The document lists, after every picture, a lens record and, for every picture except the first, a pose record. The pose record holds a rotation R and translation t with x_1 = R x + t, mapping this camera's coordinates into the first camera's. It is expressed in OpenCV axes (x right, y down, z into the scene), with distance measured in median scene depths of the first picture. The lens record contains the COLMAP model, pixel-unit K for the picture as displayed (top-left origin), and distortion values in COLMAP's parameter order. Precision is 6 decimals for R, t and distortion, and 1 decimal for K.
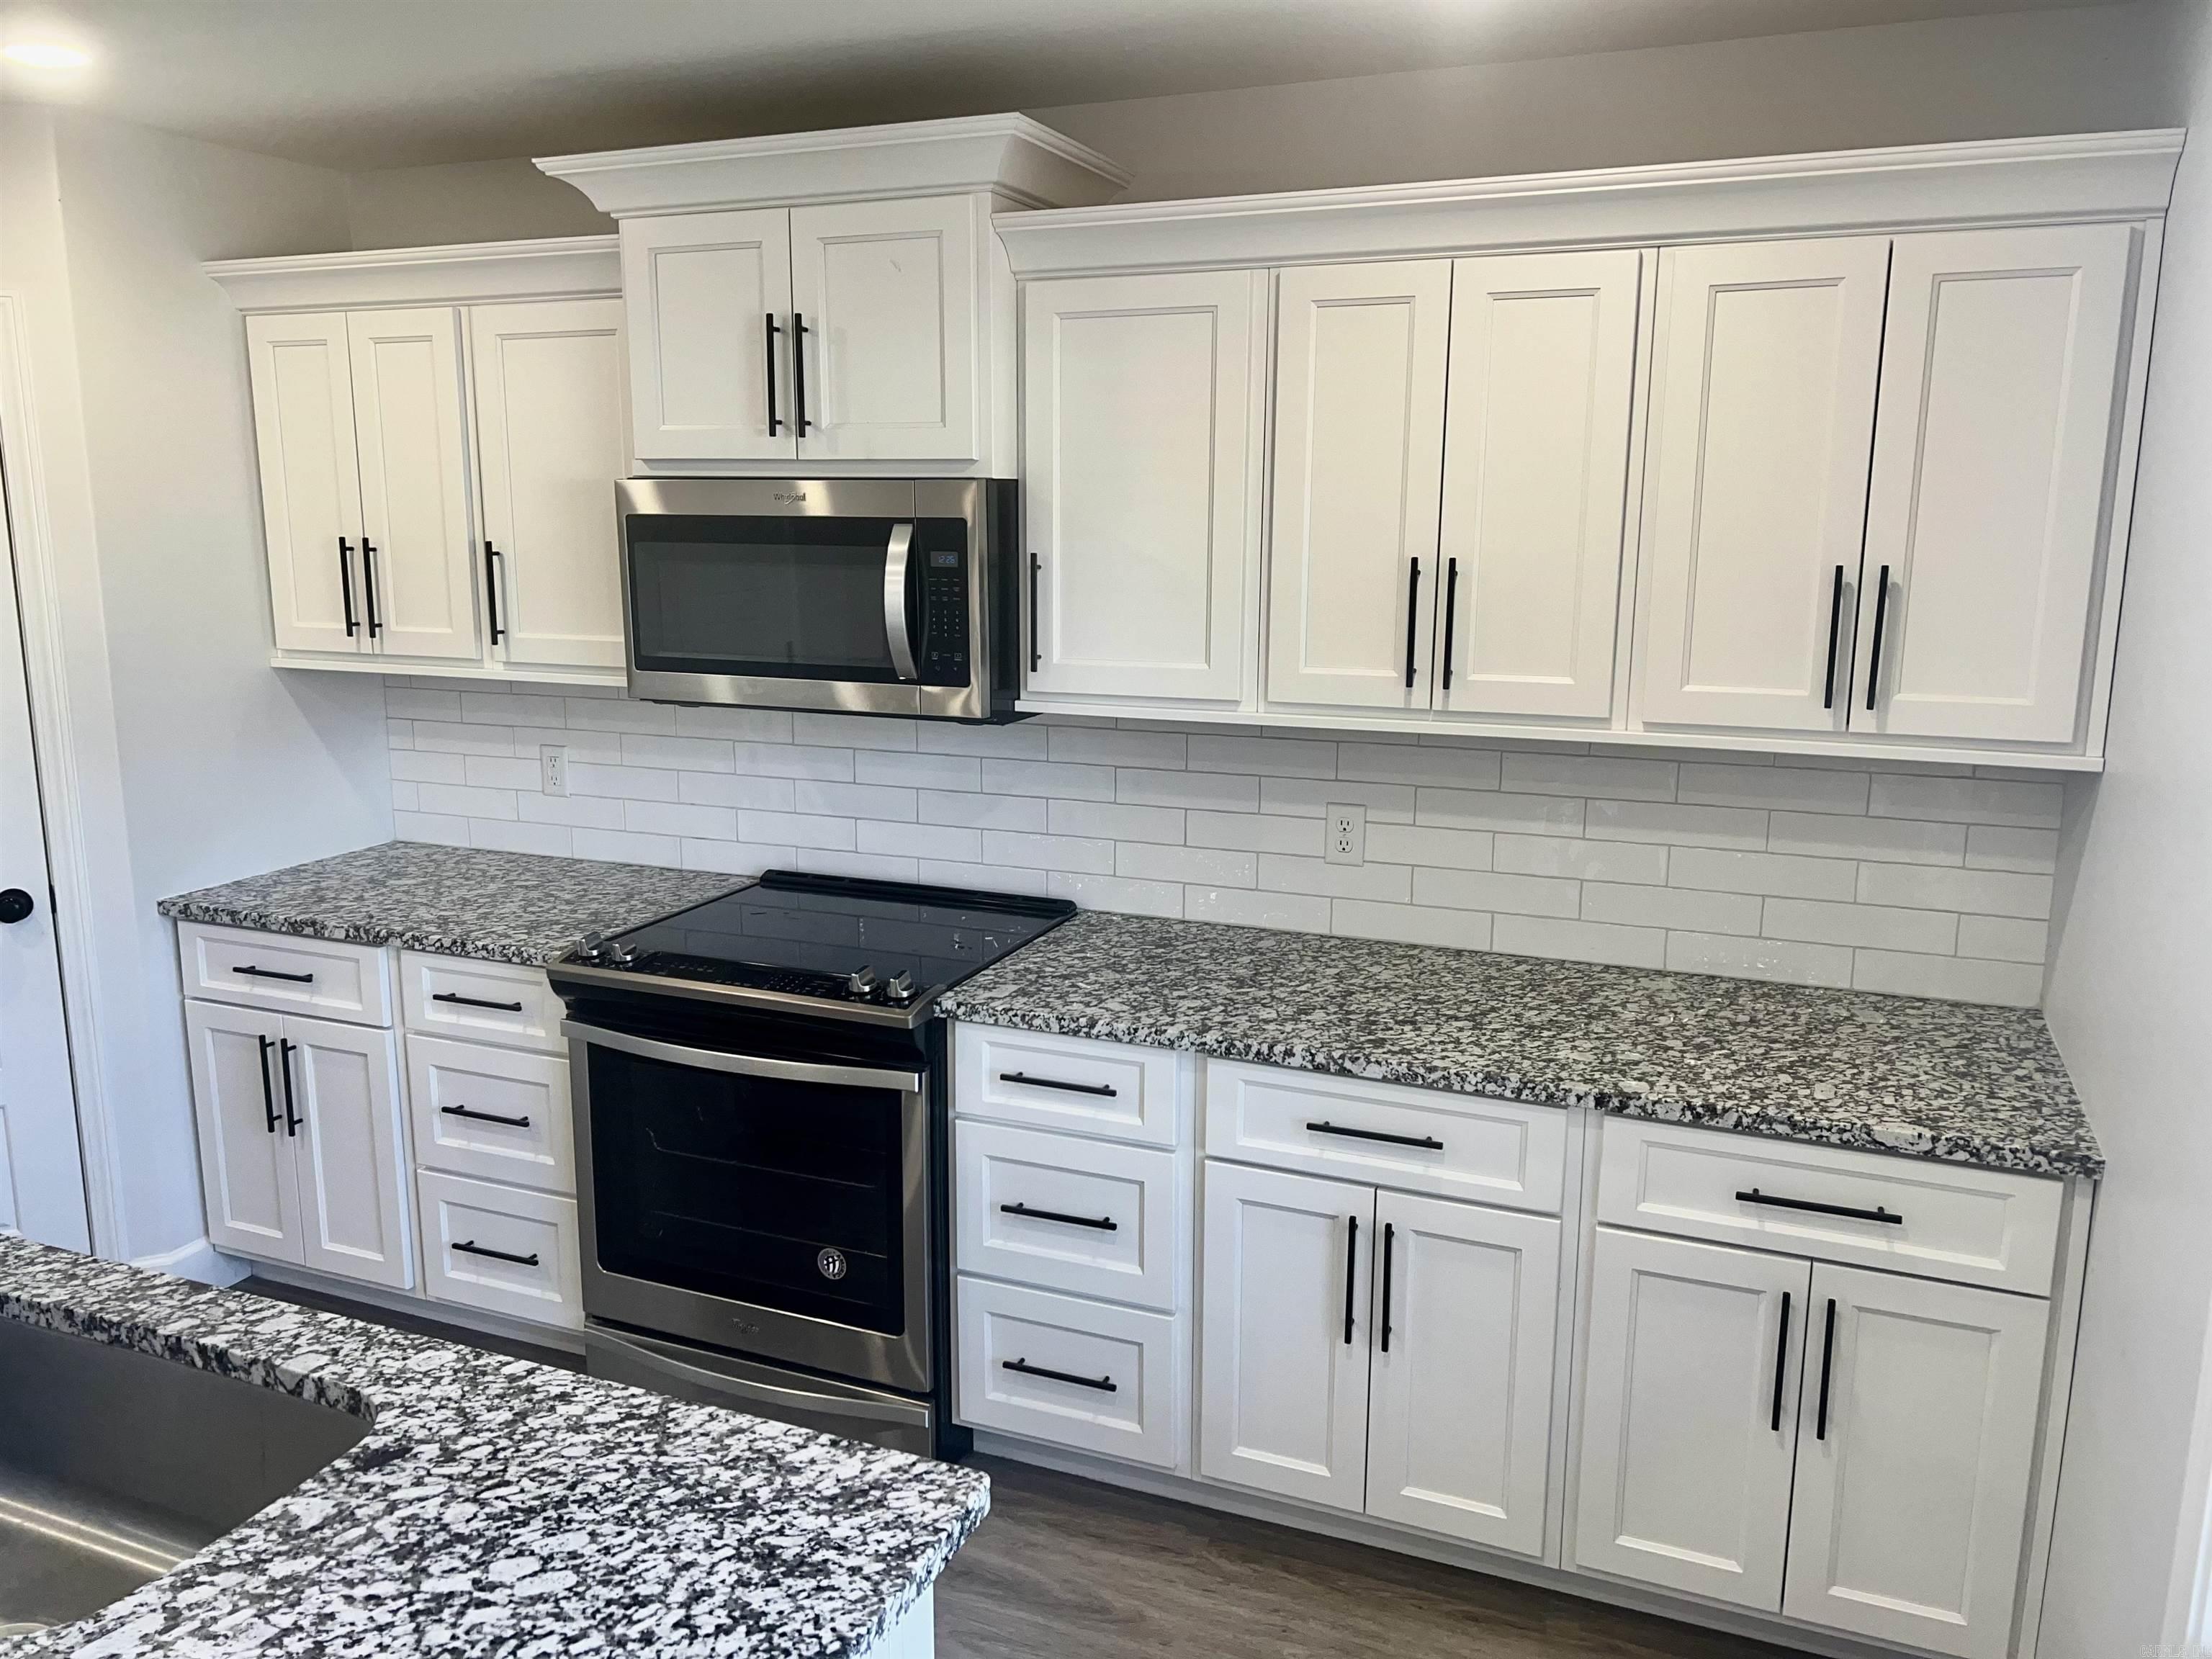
lens RADIAL K [[1667.3, 0, 1067.9], [0, 1667.3, 820.1], [0, 0, 1]] dist [0.073697, -0.085984]
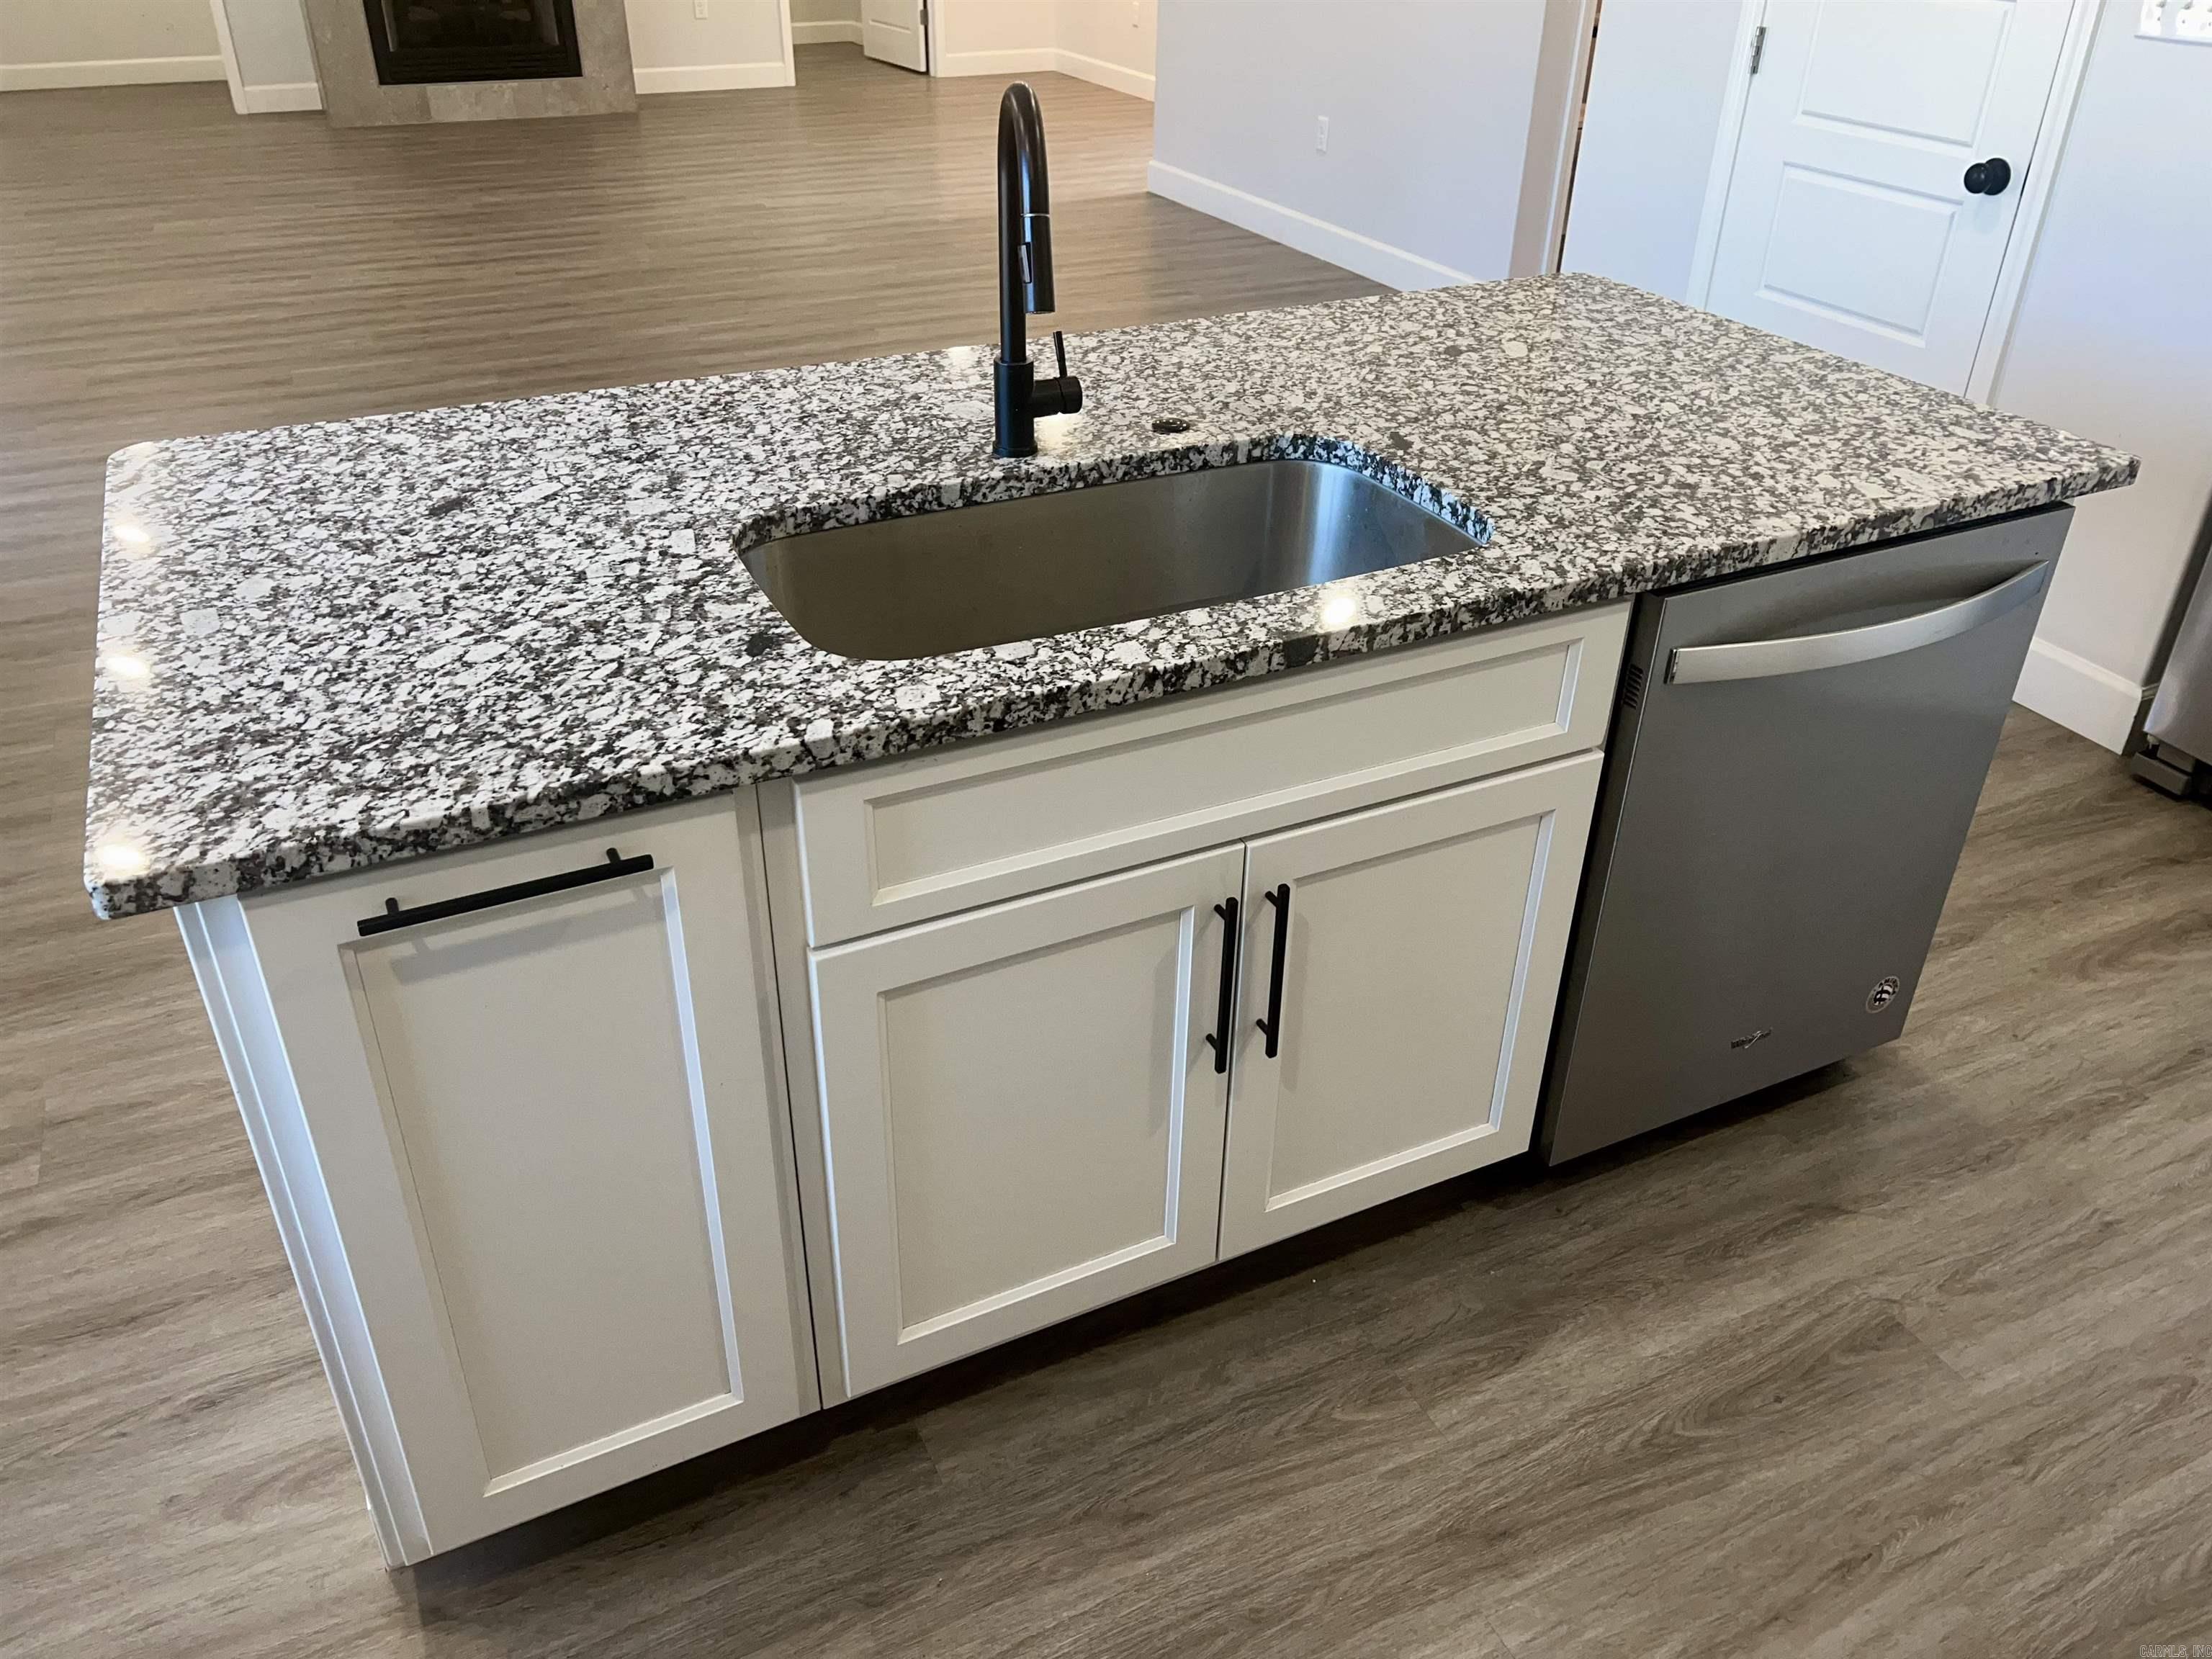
lens RADIAL K [[1667.3, 0, 1103.7], [0, 1667.3, 820.8], [0, 0, 1]] dist [0.073697, -0.085984]
pose [[-0.652797, 0.389629, -0.649650, 0.079770], [-0.153299, 0.771897, 0.616988, -0.101862], [0.741860, 0.502358, -0.444162, 0.940216]]
